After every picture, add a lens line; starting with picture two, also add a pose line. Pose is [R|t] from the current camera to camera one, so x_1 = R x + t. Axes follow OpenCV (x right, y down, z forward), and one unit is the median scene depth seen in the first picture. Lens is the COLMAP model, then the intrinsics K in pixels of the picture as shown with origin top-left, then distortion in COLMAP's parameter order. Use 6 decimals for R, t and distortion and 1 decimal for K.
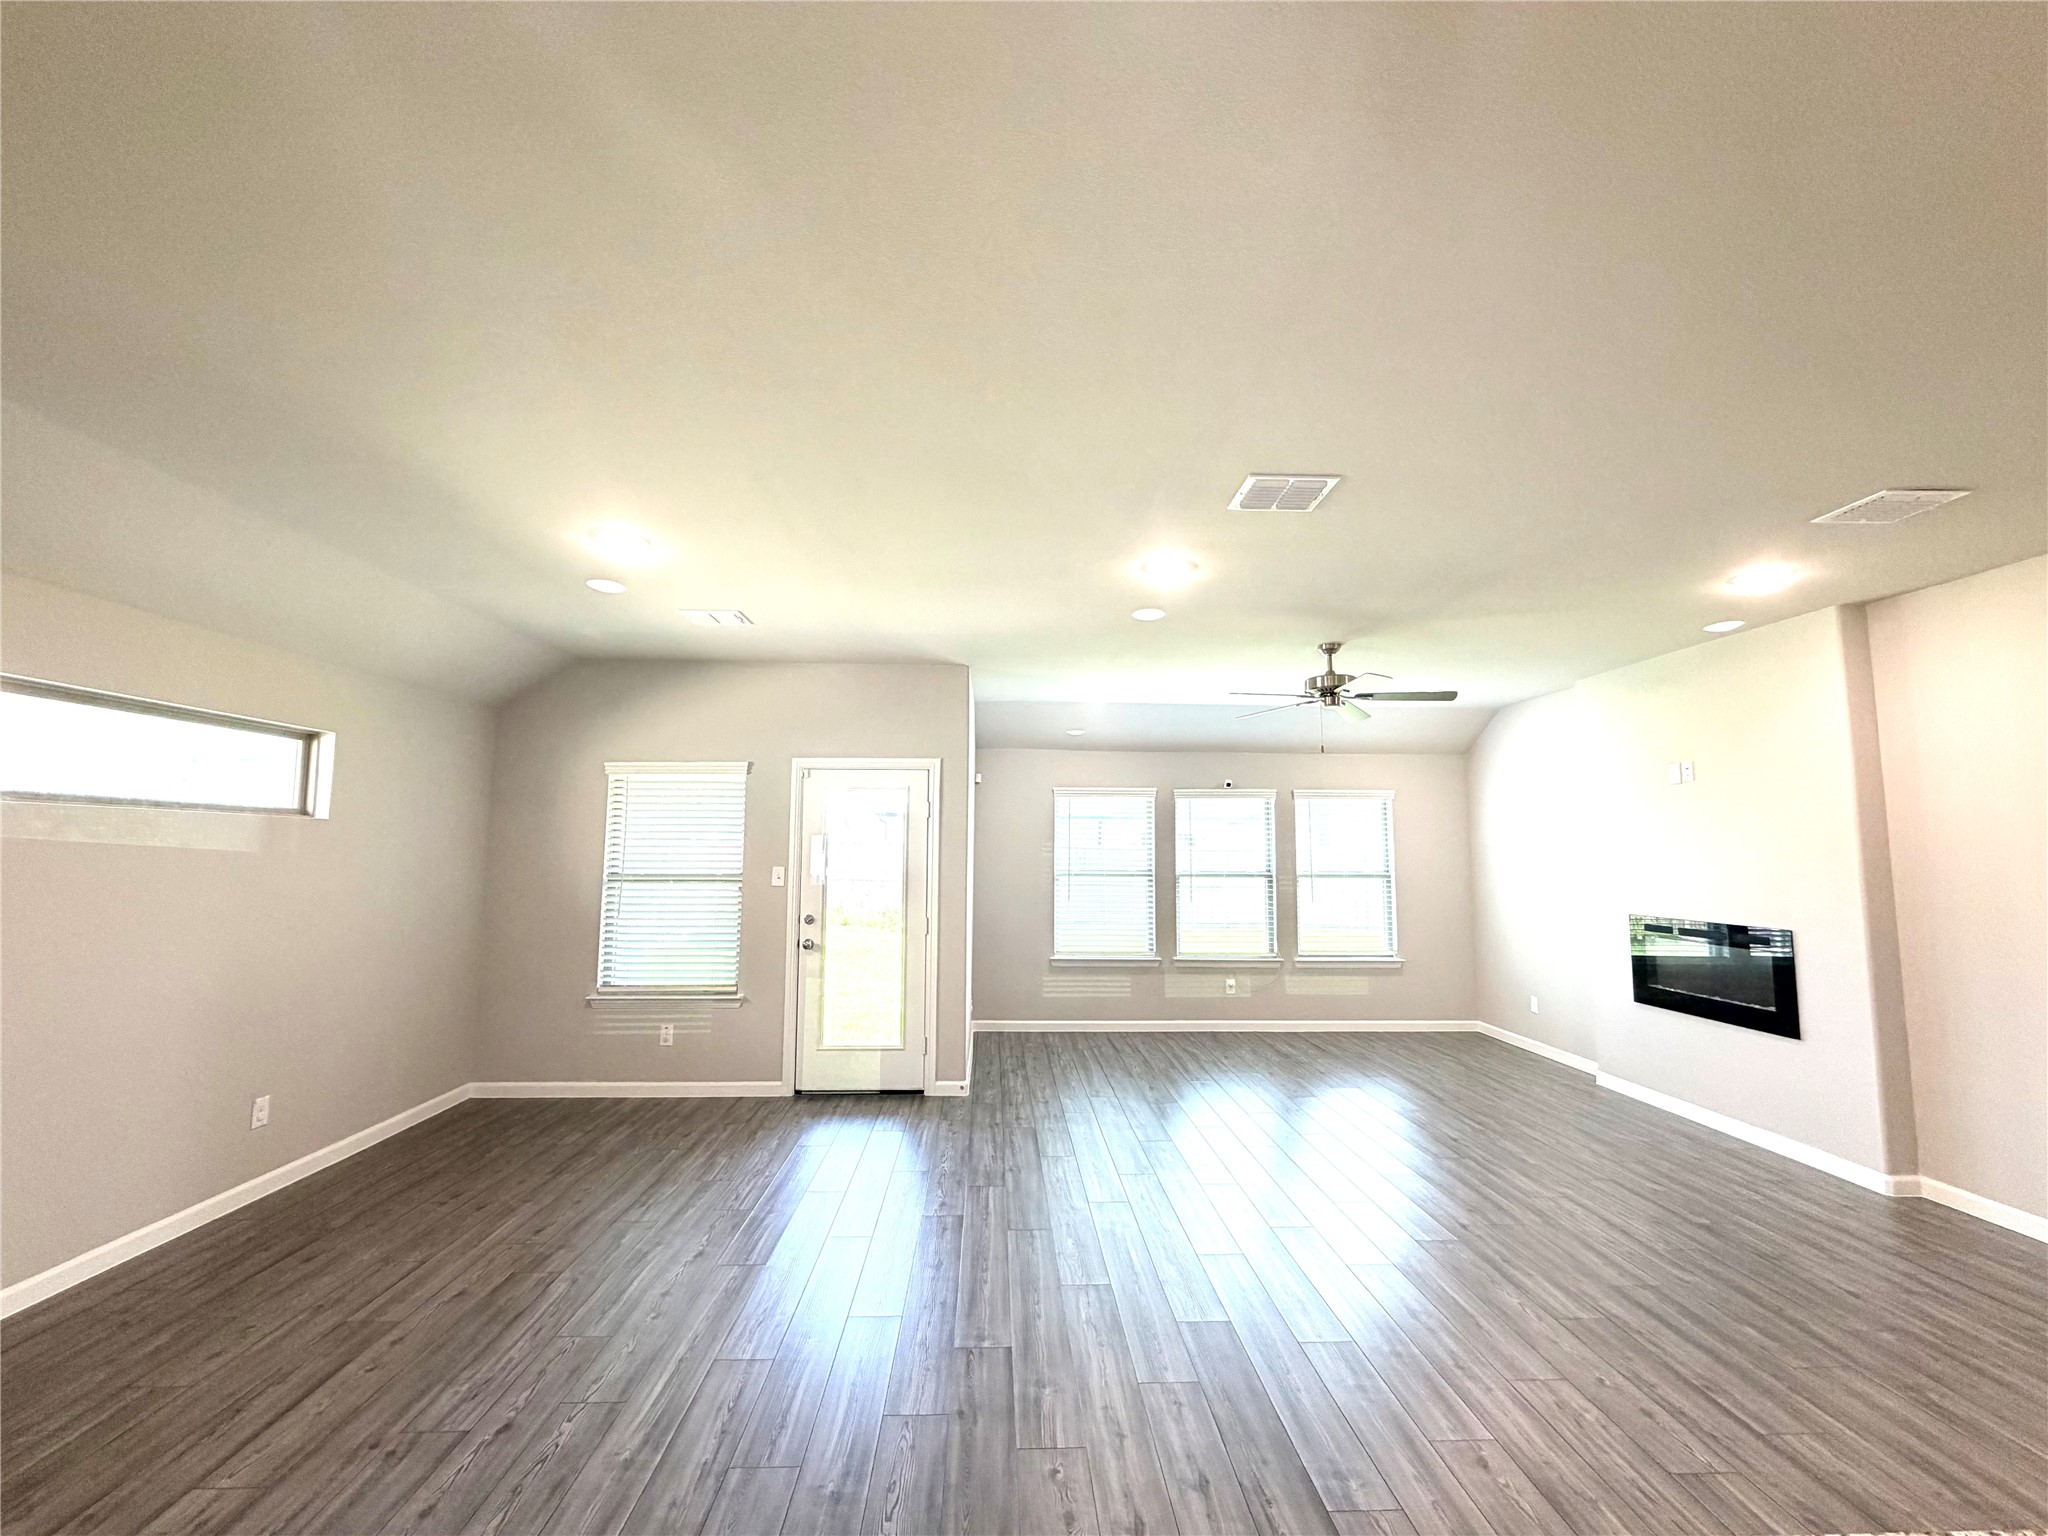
lens RADIAL K [[818.1, 0, 1023.2], [0, 818.1, 763.6], [0, 0, 1]] dist [-0.000115, 0.000296]
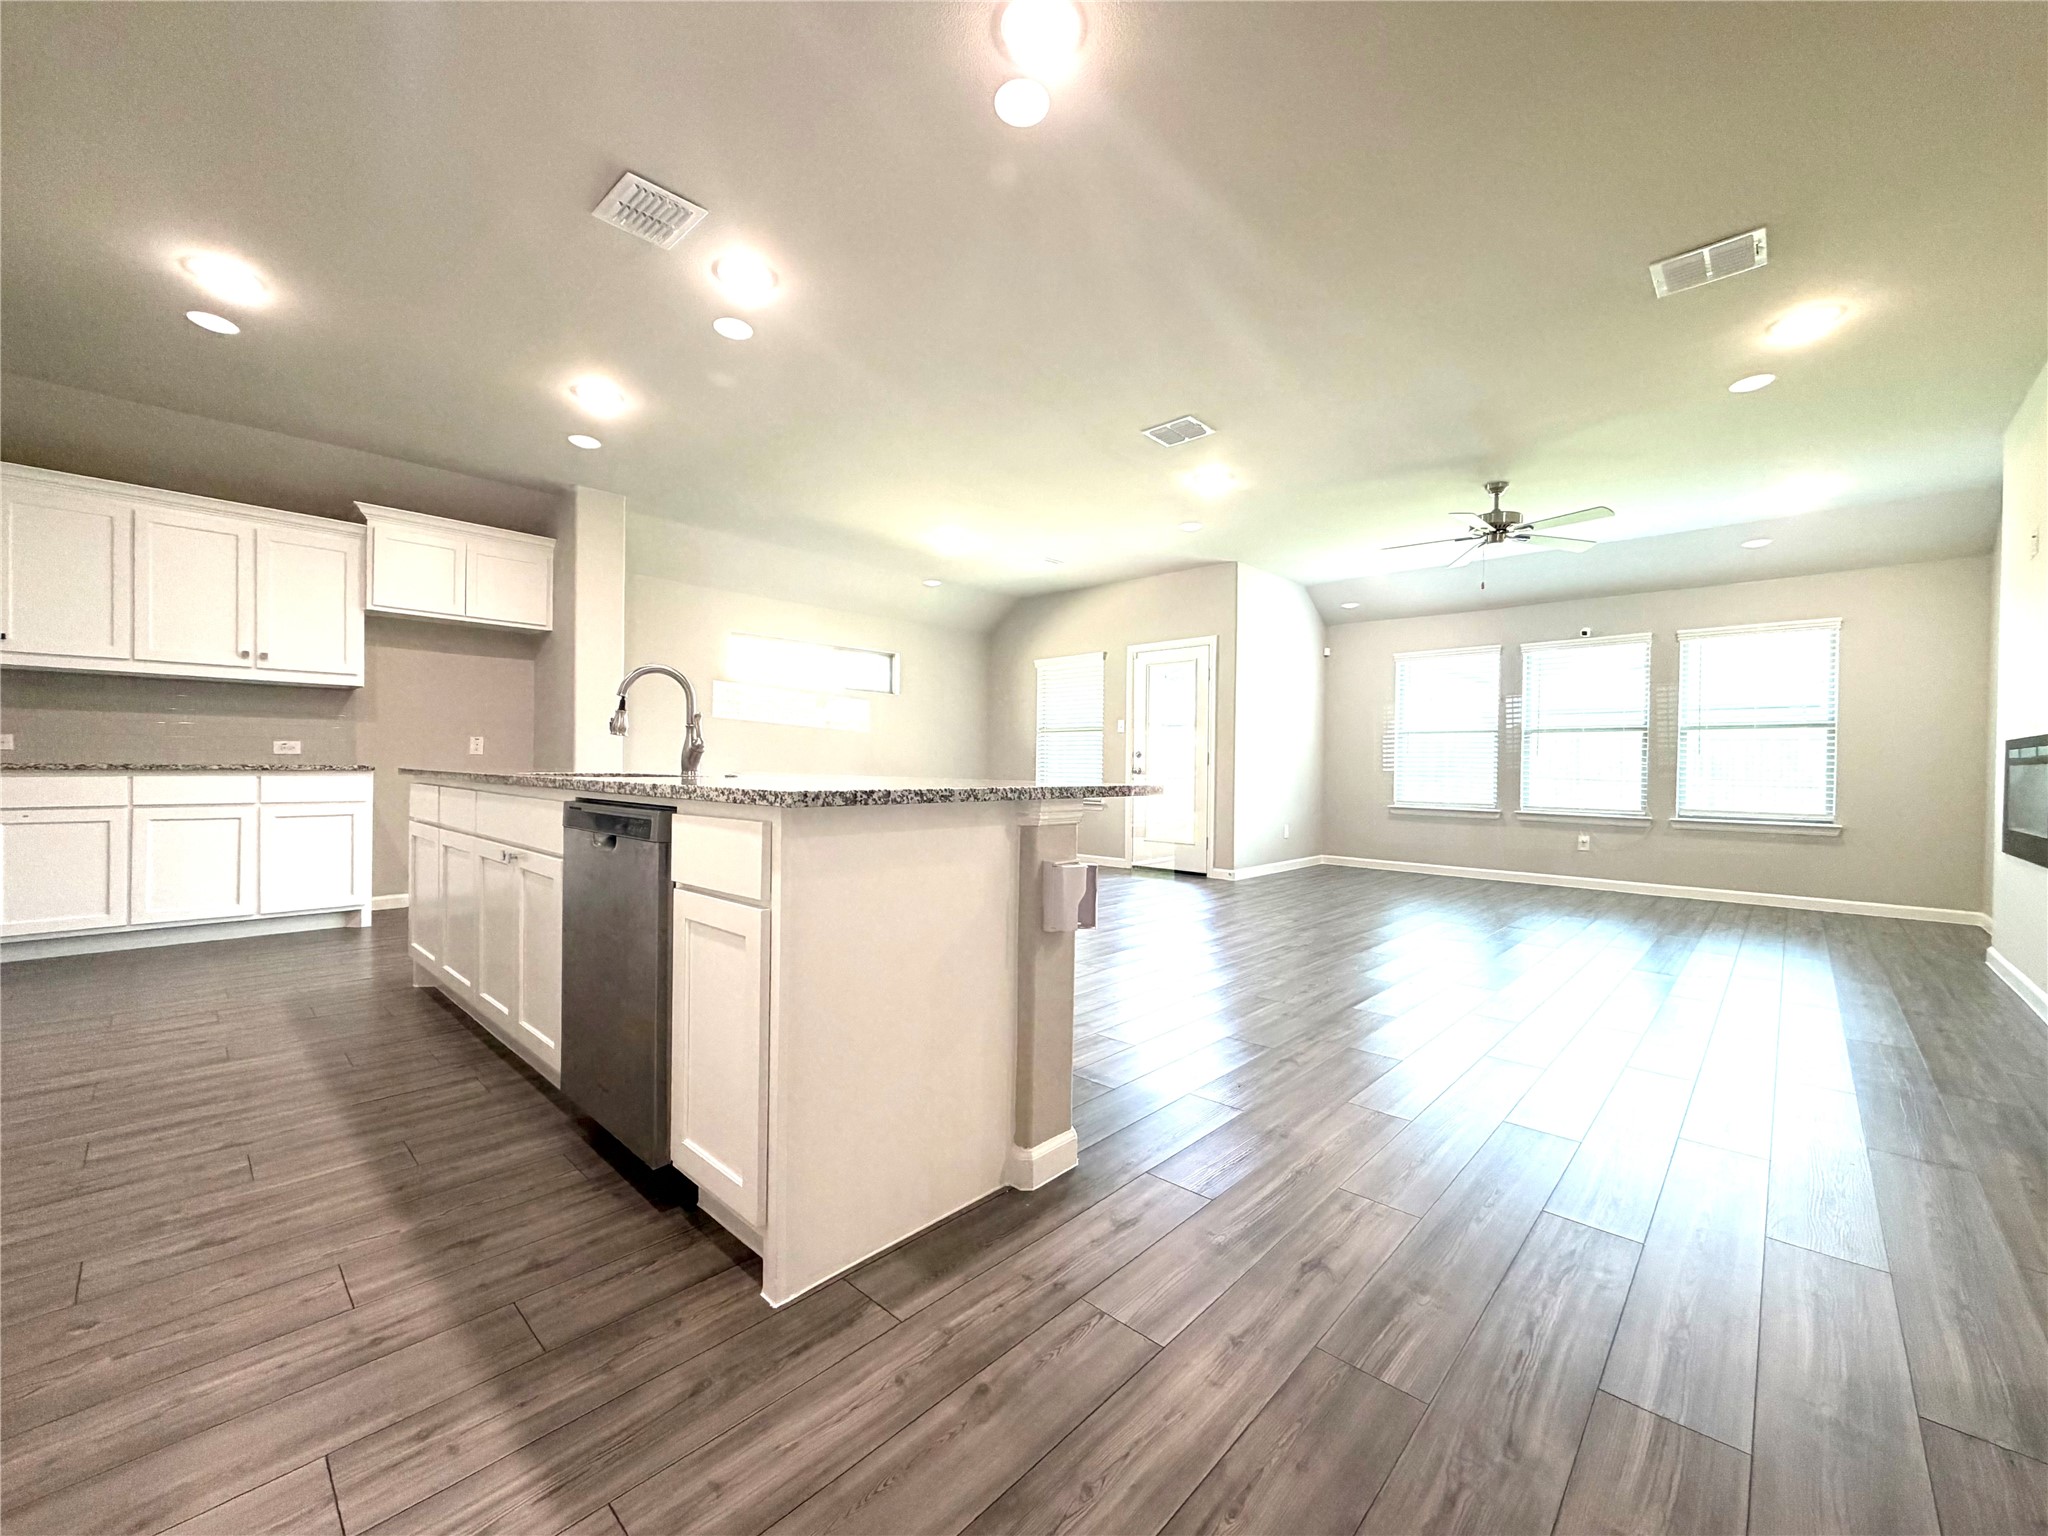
lens RADIAL K [[818.1, 0, 1020.8], [0, 818.1, 767.6], [0, 0, 1]] dist [-0.000115, 0.000296]
pose [[0.701276, 0.004010, -0.712879, 0.655276], [0.068053, 0.995041, 0.072543, 0.093722], [0.709634, -0.099386, 0.697525, -0.191464]]
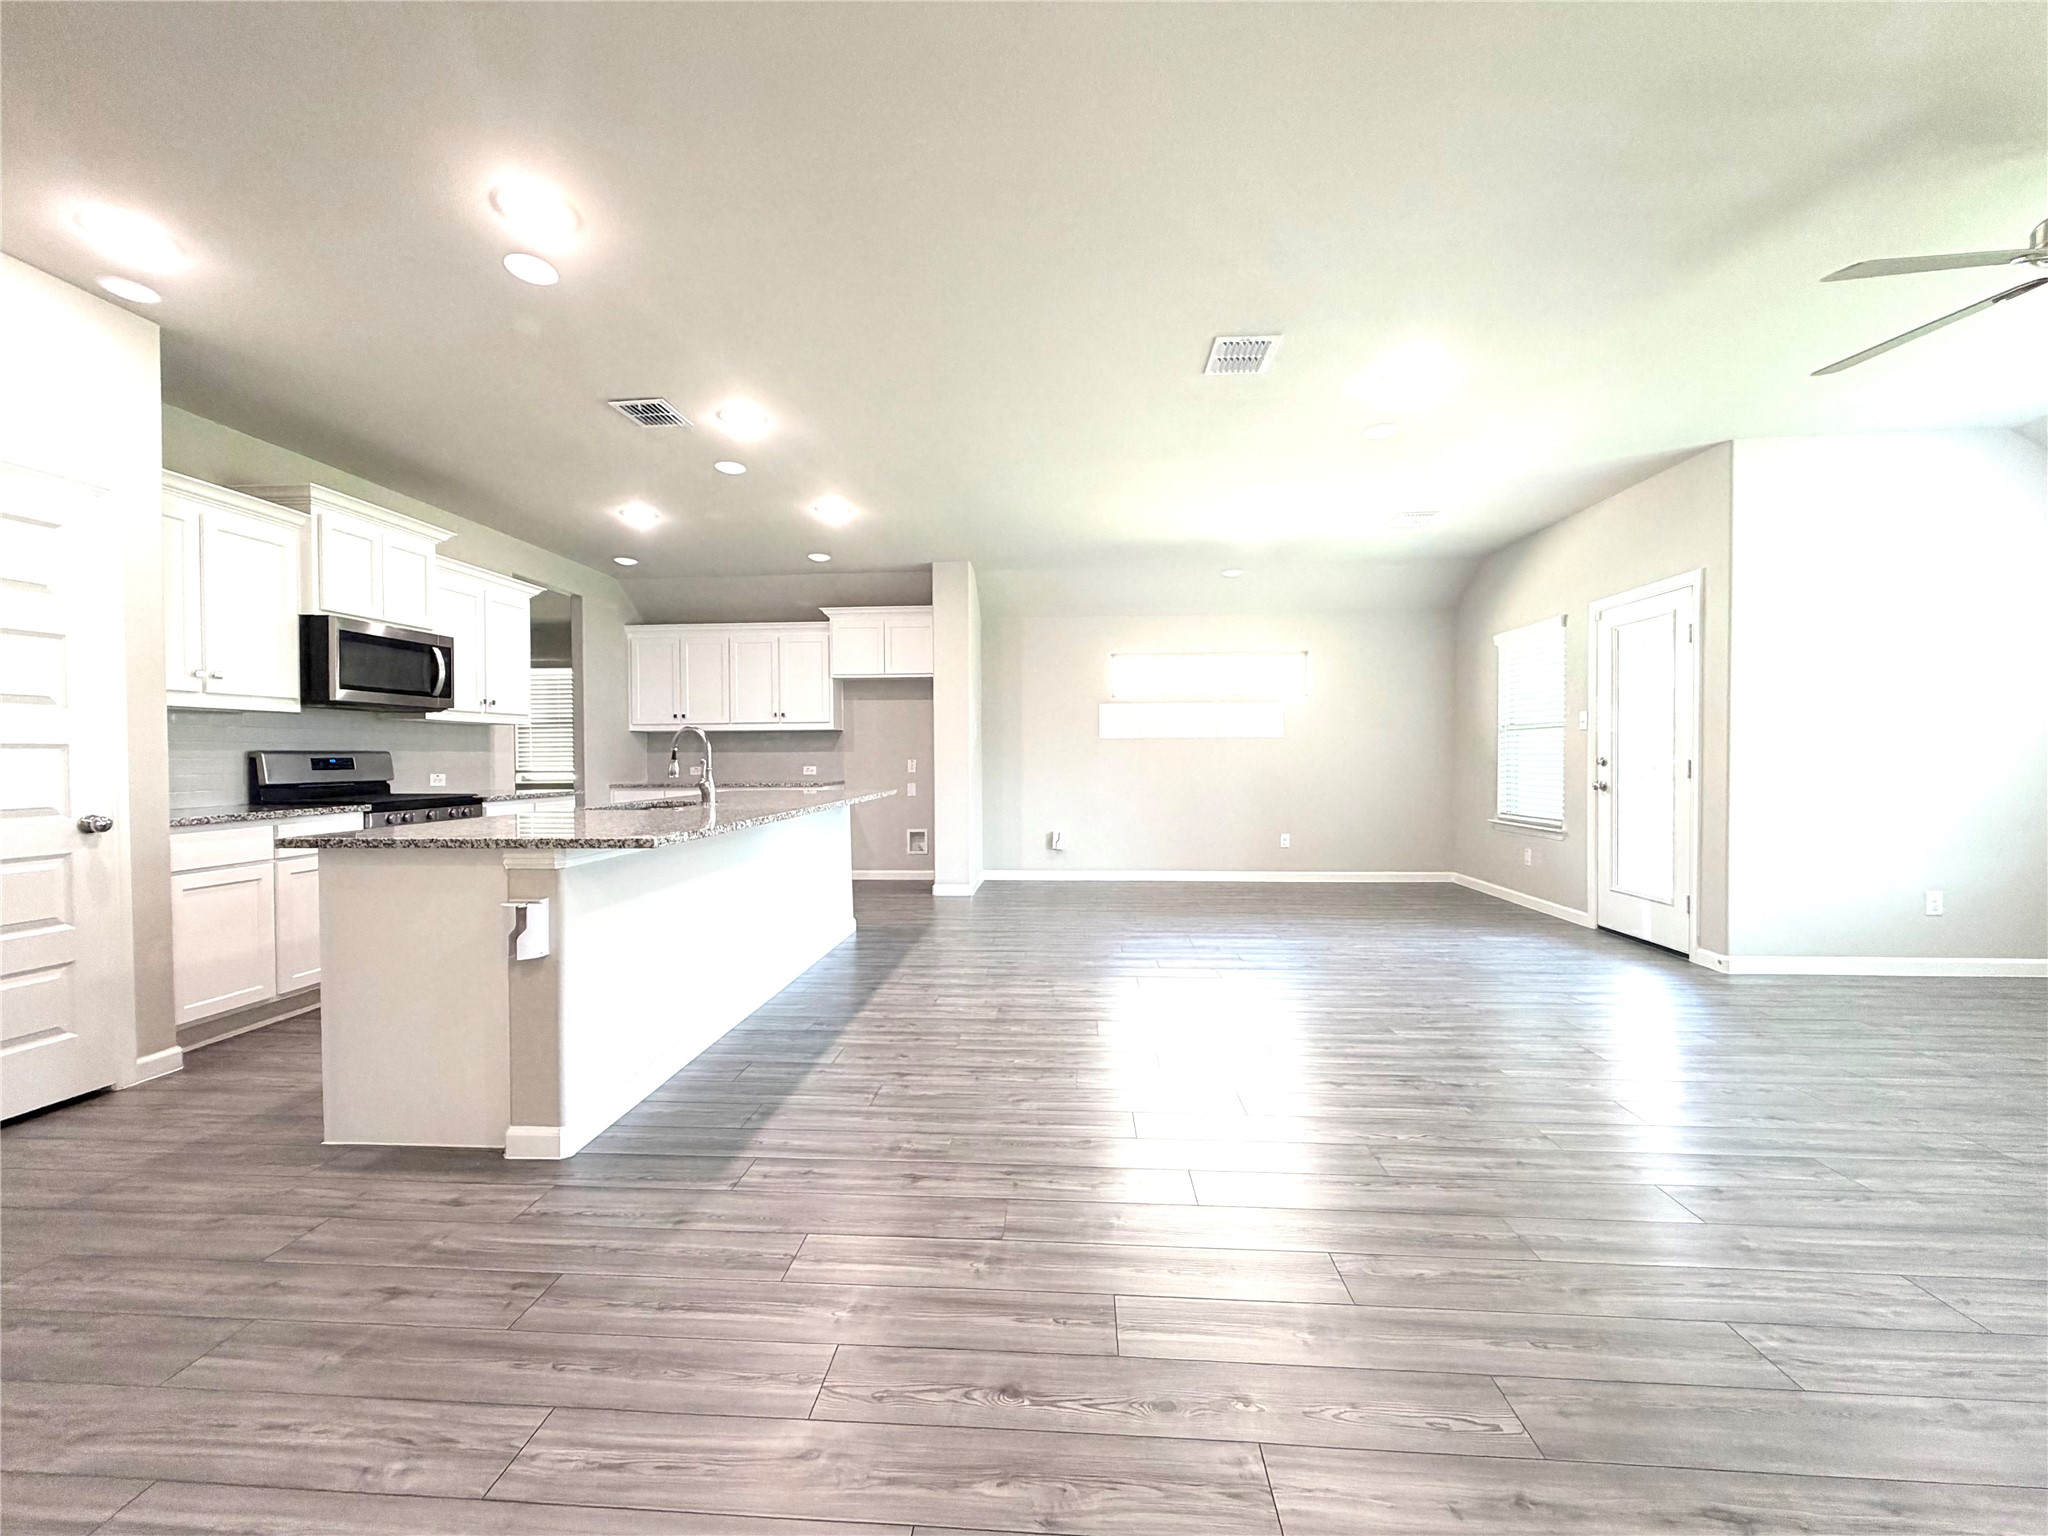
lens RADIAL K [[818.1, 0, 1016.0], [0, 818.1, 770.7], [0, 0, 1]] dist [-0.000115, 0.000296]
pose [[-0.107332, 0.011742, -0.994154, 0.822058], [0.110781, 0.993845, -0.000222, 0.123922], [0.988032, -0.110157, -0.107973, 0.402492]]
